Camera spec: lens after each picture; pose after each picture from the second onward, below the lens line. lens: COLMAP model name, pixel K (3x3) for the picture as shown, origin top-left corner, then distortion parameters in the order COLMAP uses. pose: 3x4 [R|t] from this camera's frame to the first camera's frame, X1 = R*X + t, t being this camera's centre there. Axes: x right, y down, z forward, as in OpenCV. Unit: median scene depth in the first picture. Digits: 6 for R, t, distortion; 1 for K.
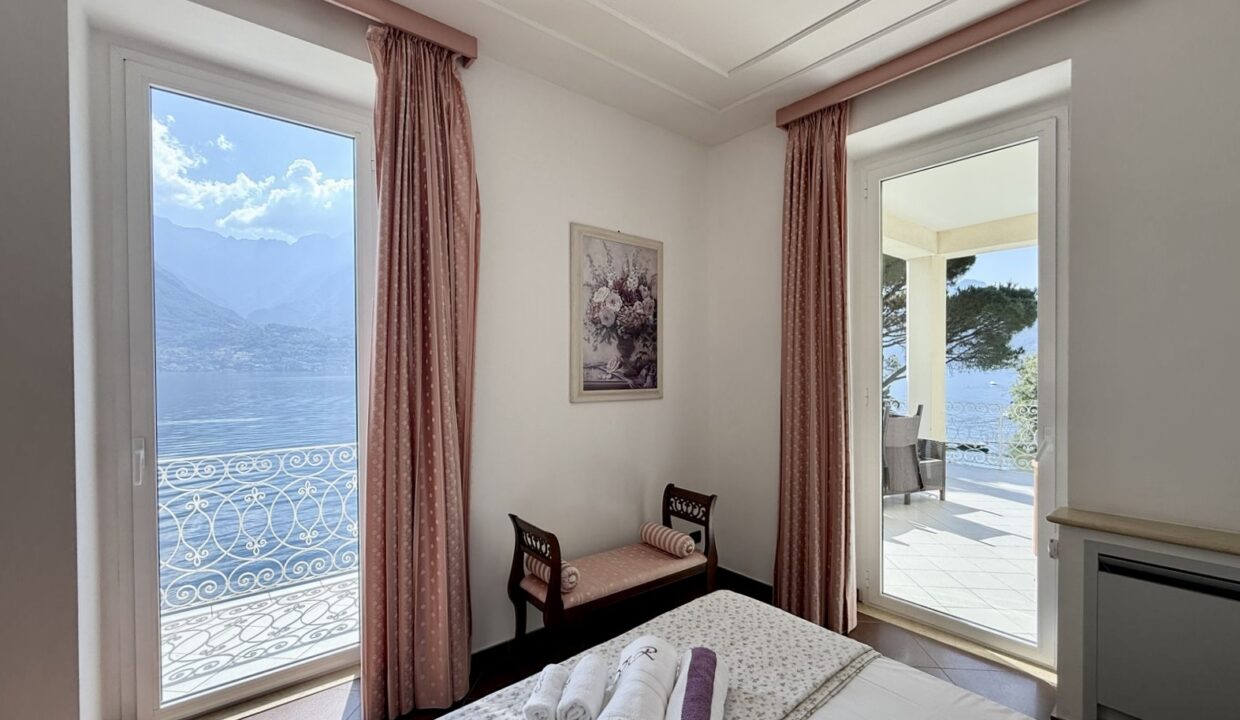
lens RADIAL K [[502.4, 0, 629.7], [0, 502.4, 371.8], [0, 0, 1]] dist [0.003271, -0.000261]
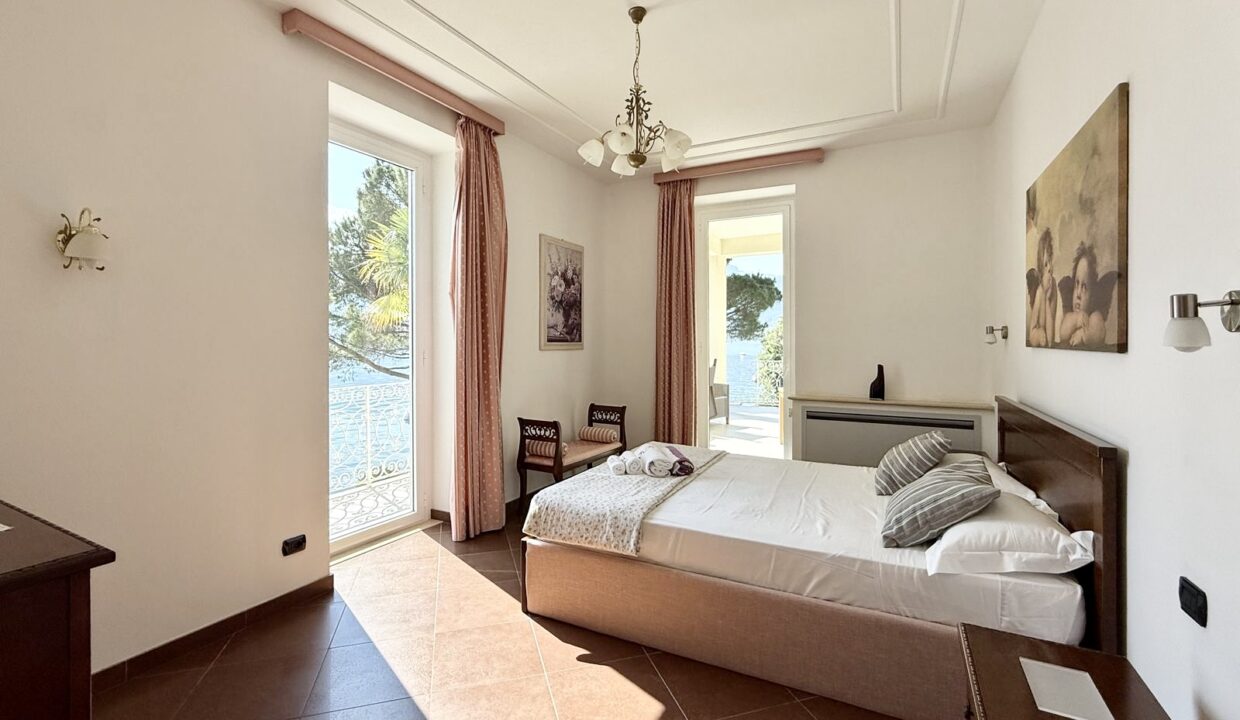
lens RADIAL K [[532.1, 0, 613.7], [0, 532.1, 339.0], [0, 0, 1]] dist [0.002752, 0.000113]
pose [[0.925200, 0.002758, 0.379470, -0.493067], [0.001860, 0.999929, -0.011803, 0.044488], [-0.379476, 0.011626, 0.925129, -0.561706]]
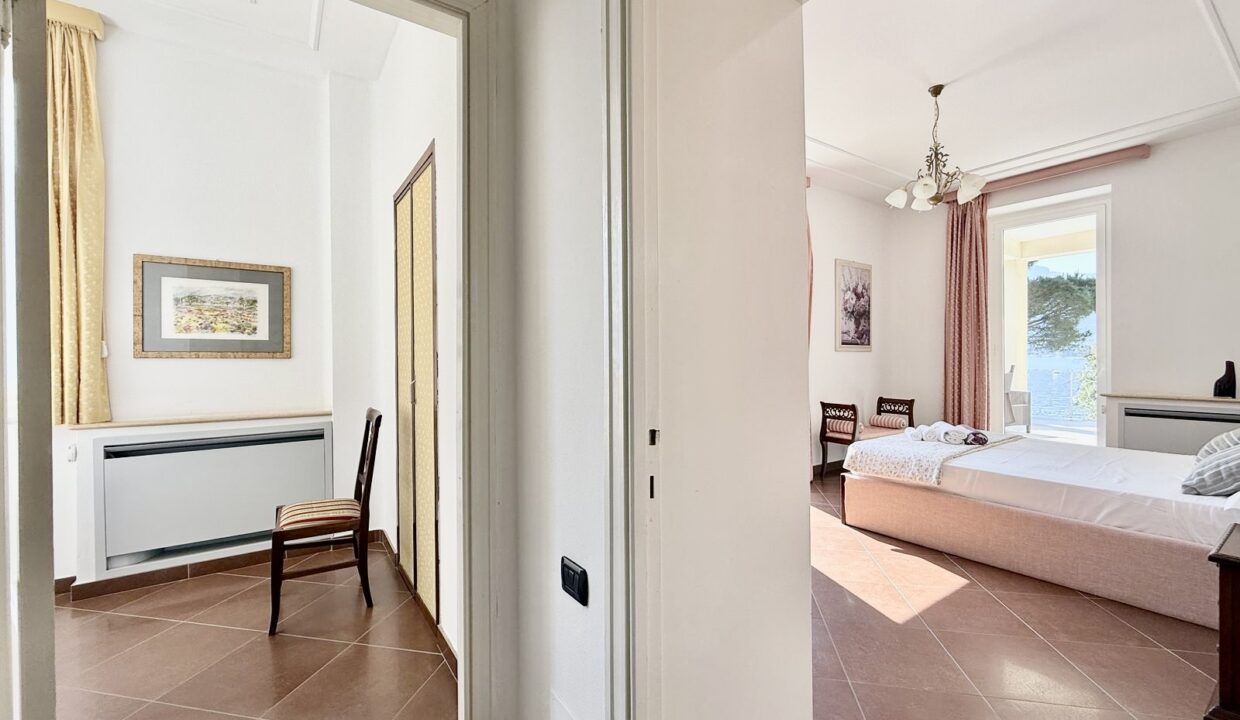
lens RADIAL K [[502.4, 0, 611.3], [0, 502.4, 362.6], [0, 0, 1]] dist [0.003271, -0.000261]
pose [[0.995207, -0.003063, -0.097742, -0.738709], [0.002770, 0.999991, -0.003136, 0.102726], [0.097751, 0.002850, 0.995207, -0.955219]]
